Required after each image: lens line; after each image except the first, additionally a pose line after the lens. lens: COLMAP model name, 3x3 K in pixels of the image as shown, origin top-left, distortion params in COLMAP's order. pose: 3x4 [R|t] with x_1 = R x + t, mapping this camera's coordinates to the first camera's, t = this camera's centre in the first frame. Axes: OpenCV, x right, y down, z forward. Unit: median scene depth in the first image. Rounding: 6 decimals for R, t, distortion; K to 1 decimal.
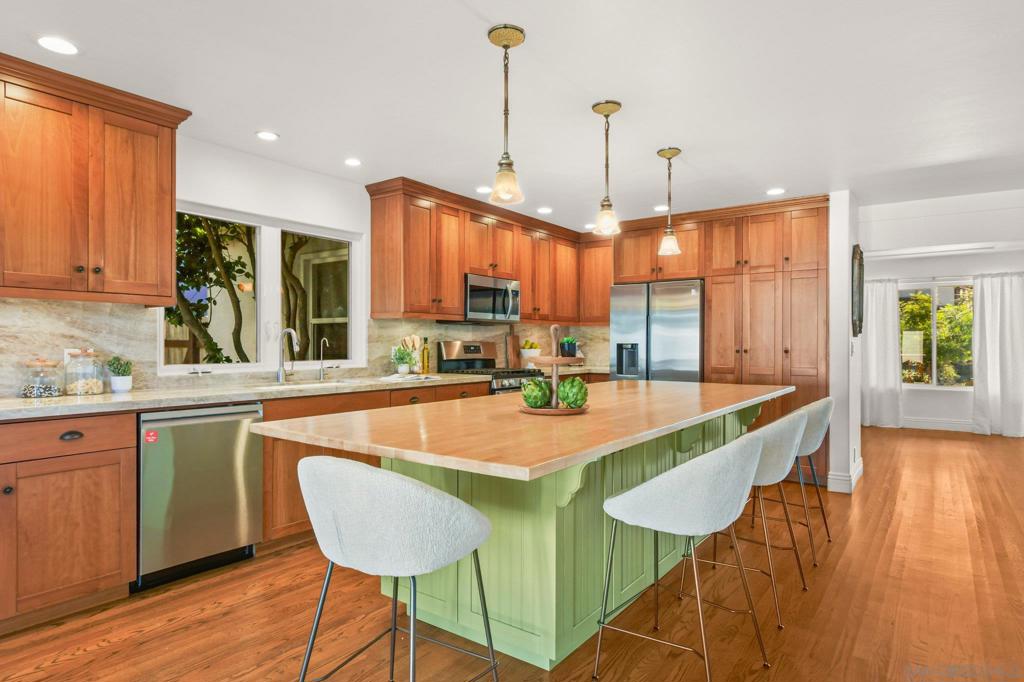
lens RADIAL K [[574.4, 0, 511.8], [0, 574.4, 343.0], [0, 0, 1]] dist [-0.028615, -0.000386]
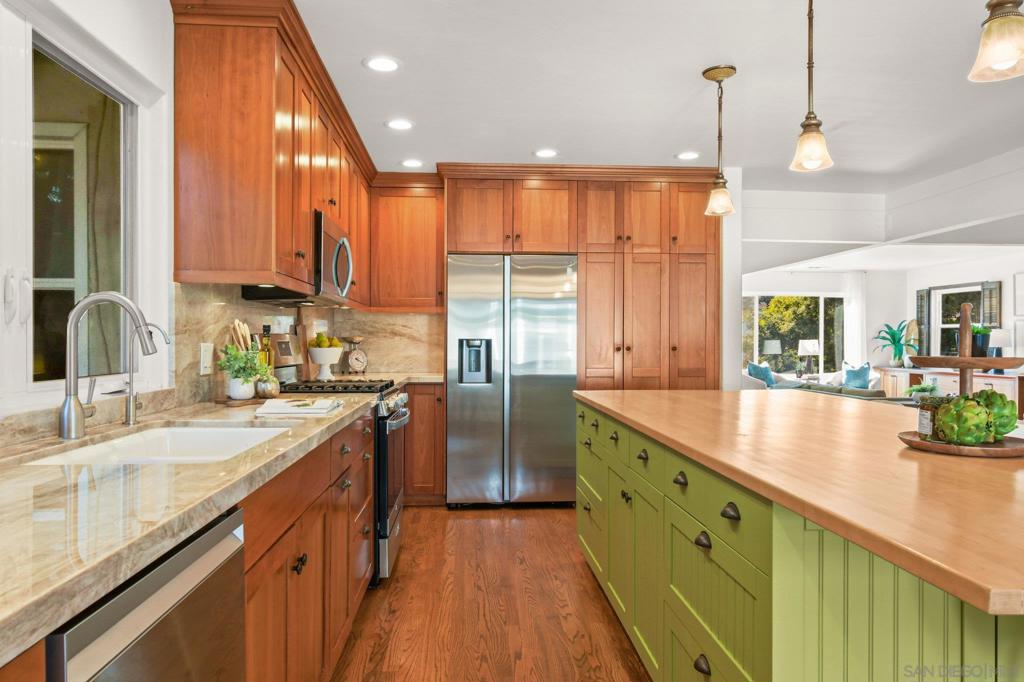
lens RADIAL K [[710.8, 0, 514.9], [0, 710.8, 340.1], [0, 0, 1]] dist [-0.001253, 0.000476]
pose [[0.759923, 0.002460, 0.650009, -0.364006], [-0.002344, 0.999997, -0.001044, 0.003410], [-0.650009, -0.000730, 0.759926, 0.344893]]
